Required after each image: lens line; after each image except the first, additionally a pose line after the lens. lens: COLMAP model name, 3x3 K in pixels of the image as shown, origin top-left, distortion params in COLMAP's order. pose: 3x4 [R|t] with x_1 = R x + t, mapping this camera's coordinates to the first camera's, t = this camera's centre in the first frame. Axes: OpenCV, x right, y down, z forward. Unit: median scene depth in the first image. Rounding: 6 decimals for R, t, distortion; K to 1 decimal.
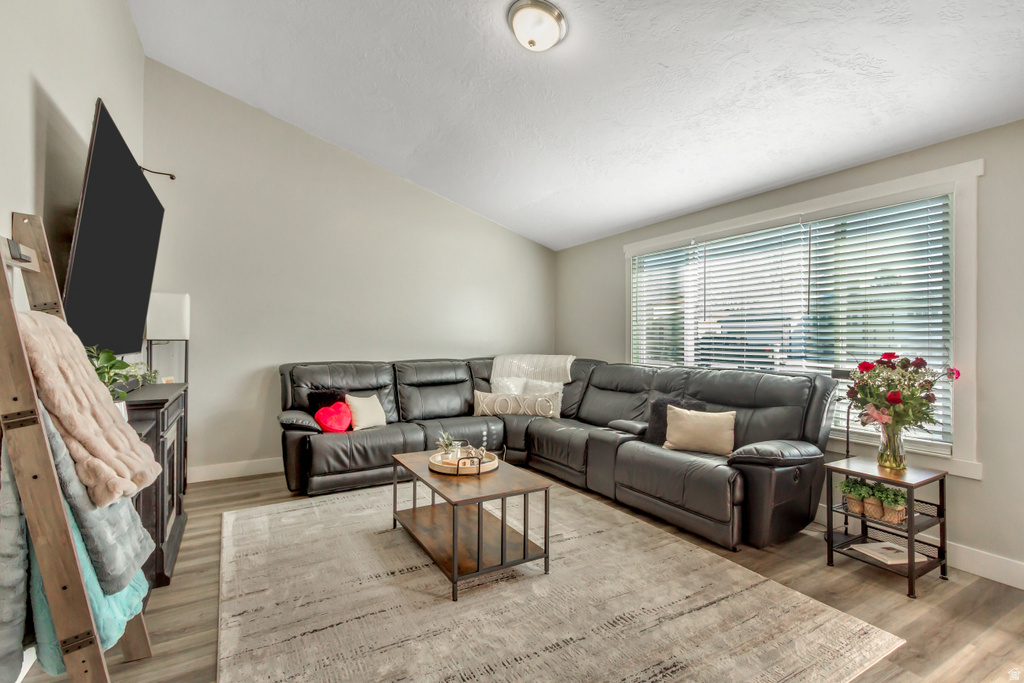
lens RADIAL K [[469.6, 0, 512.1], [0, 469.6, 343.4], [0, 0, 1]] dist [0.002096, 0.000000]
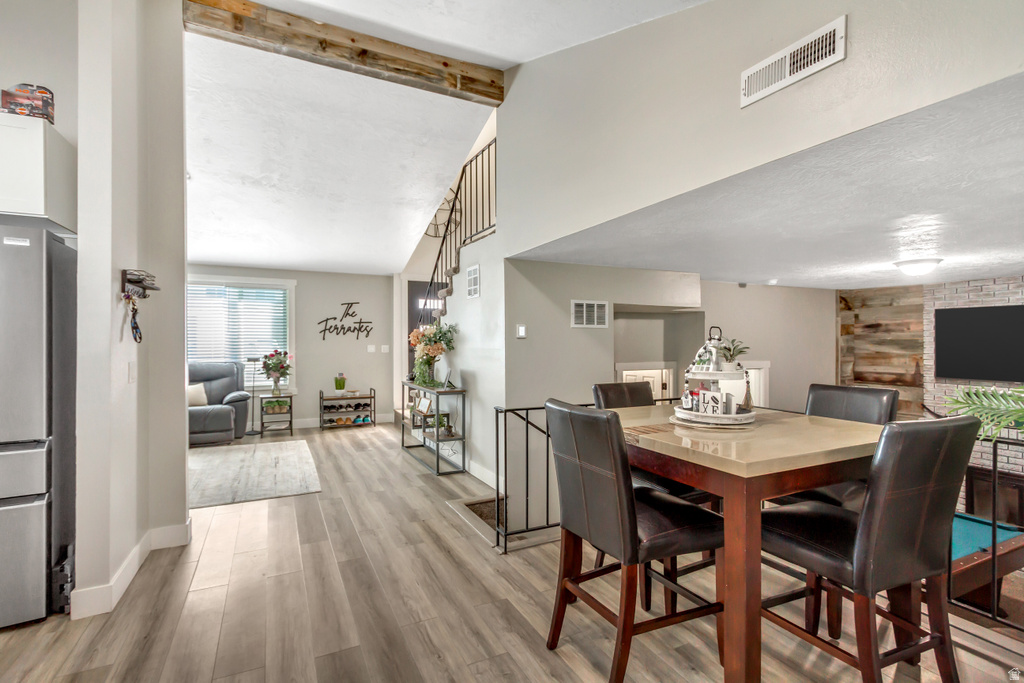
lens RADIAL K [[486.6, 0, 512.0], [0, 486.6, 341.5], [0, 0, 1]] dist [-0.001631, -0.000497]
pose [[0.066668, 0.000788, 0.997775, -1.664986], [-0.001394, 0.999999, -0.000696, -0.027131], [-0.997774, -0.001344, 0.066669, -0.437910]]
